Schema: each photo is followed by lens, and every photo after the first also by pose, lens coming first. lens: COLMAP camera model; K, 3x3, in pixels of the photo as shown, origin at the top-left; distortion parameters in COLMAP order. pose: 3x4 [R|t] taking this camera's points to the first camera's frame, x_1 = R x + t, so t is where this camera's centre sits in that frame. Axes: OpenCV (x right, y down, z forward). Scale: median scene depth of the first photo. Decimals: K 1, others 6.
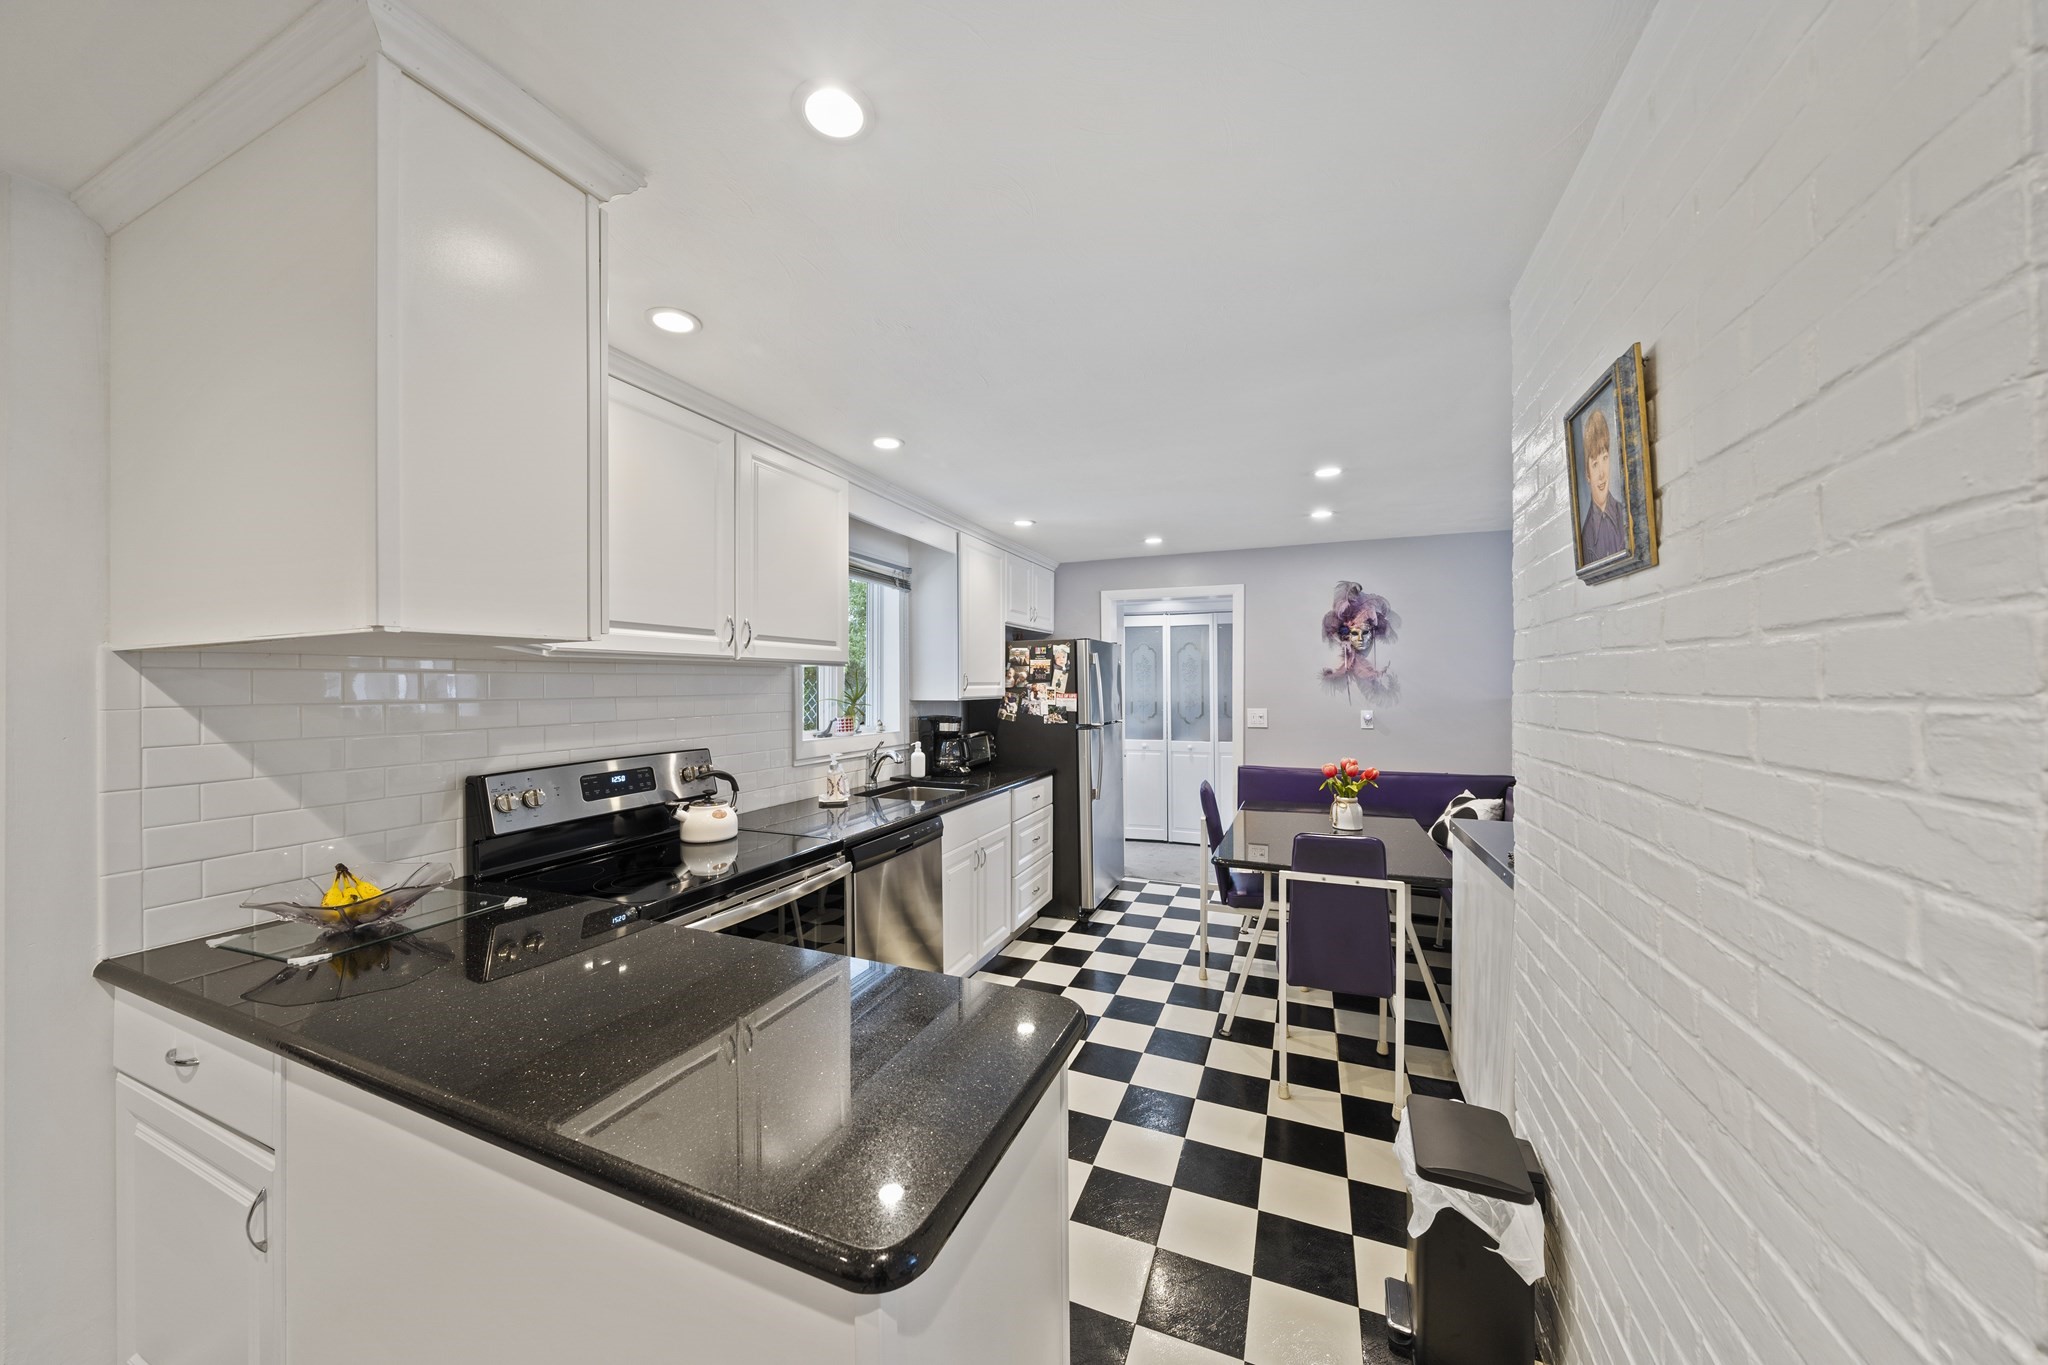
lens RADIAL K [[711.3, 0, 1012.6], [0, 711.3, 680.7], [0, 0, 1]] dist [-0.002142, -0.000189]
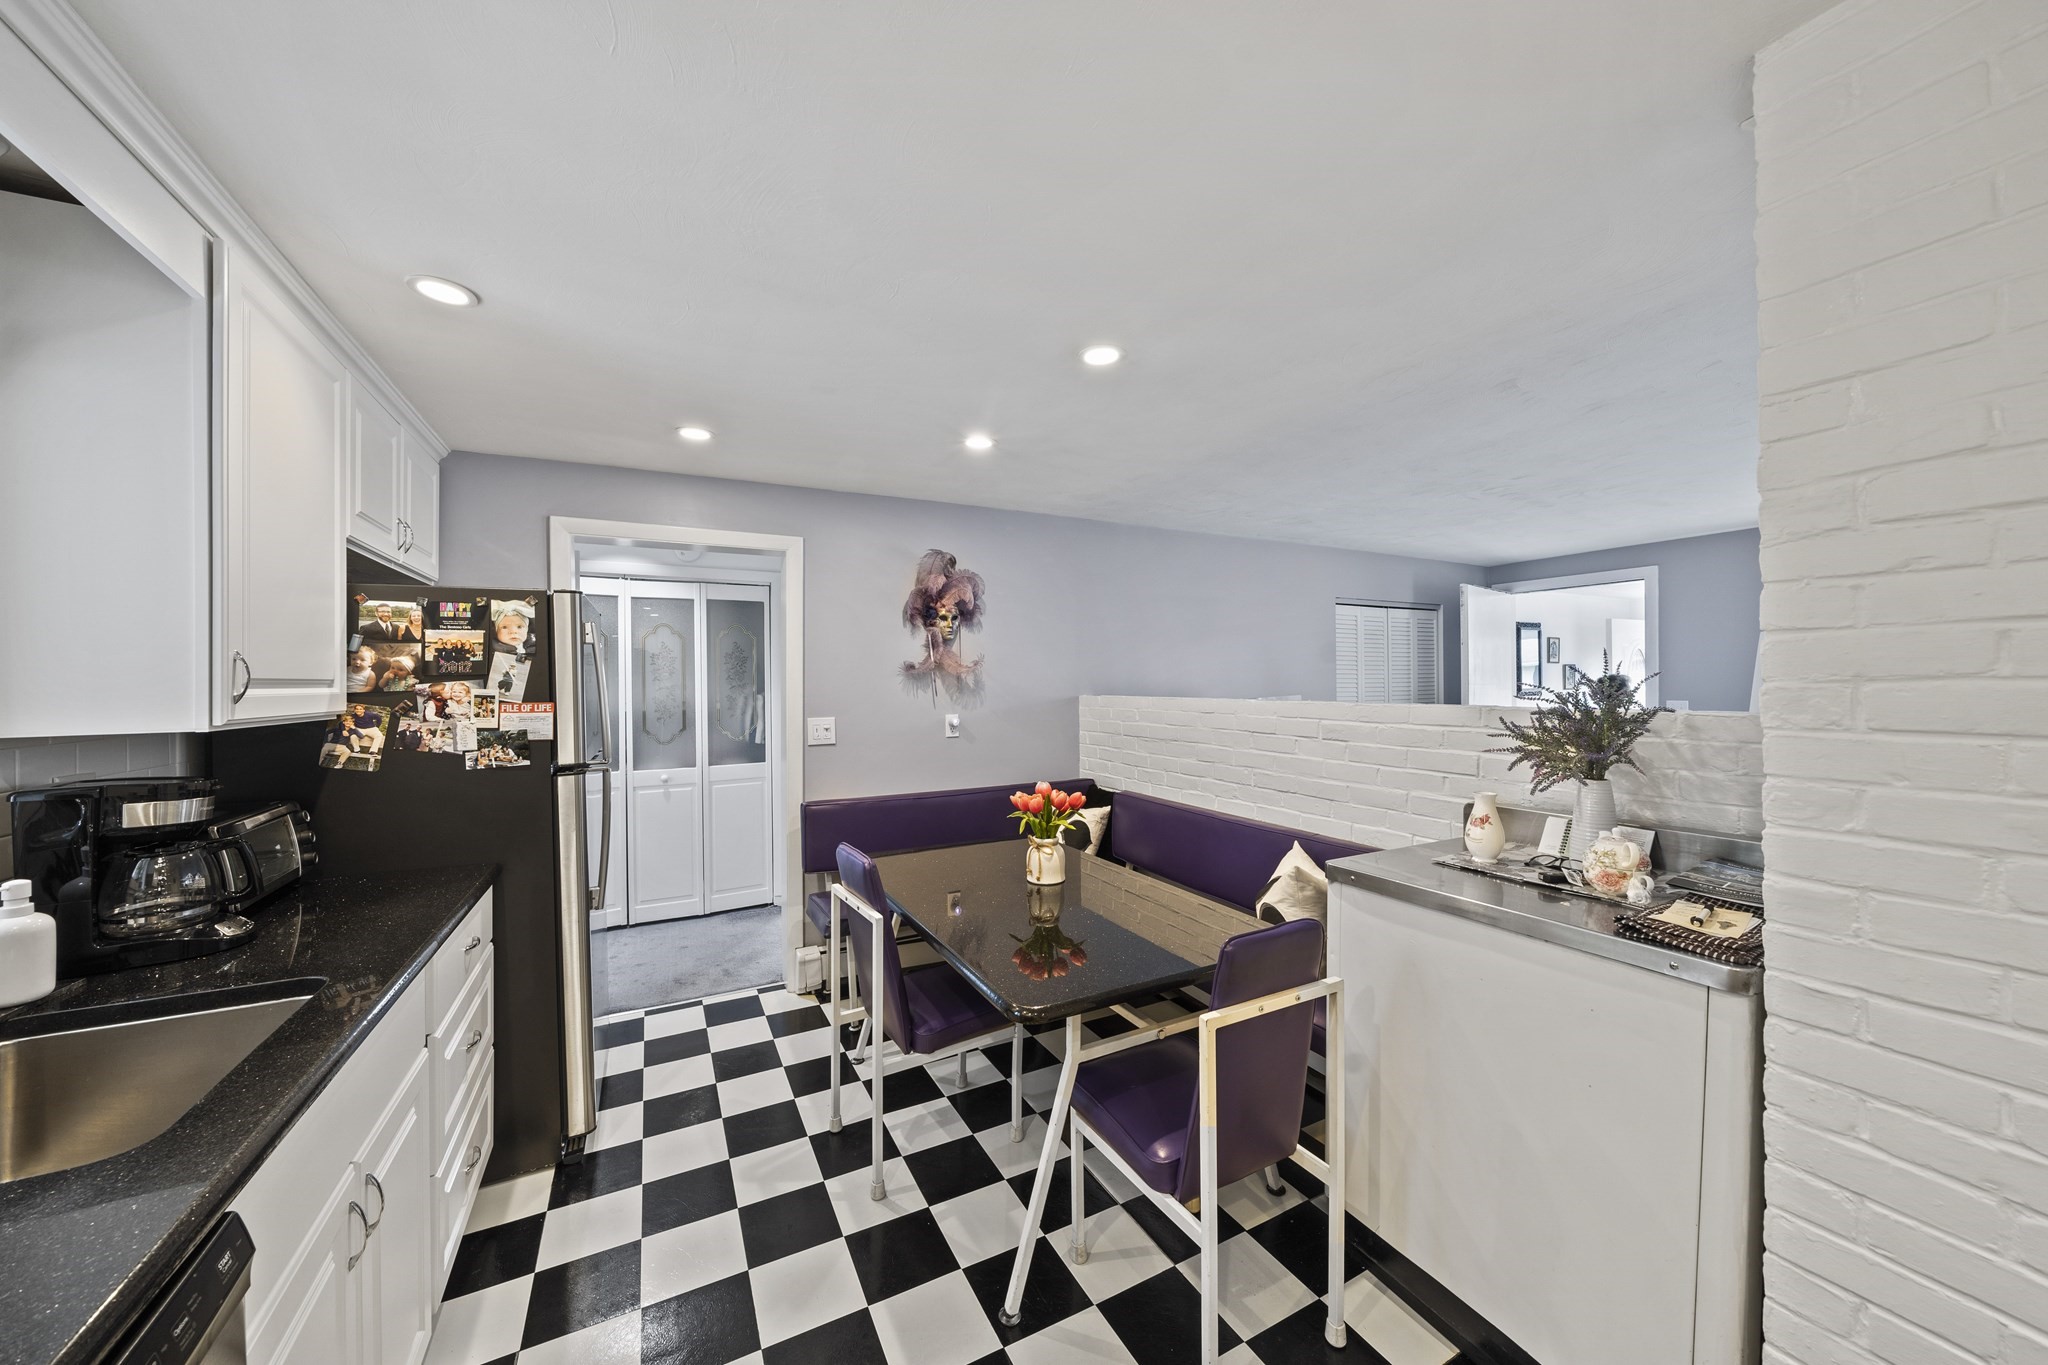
lens RADIAL K [[711.3, 0, 1005.5], [0, 711.3, 681.3], [0, 0, 1]] dist [-0.002142, -0.000189]
pose [[0.643541, -0.001793, 0.765409, -0.081582], [0.003441, 0.999994, -0.000550, 0.004563], [-0.765404, 0.002987, 0.643544, 0.437233]]
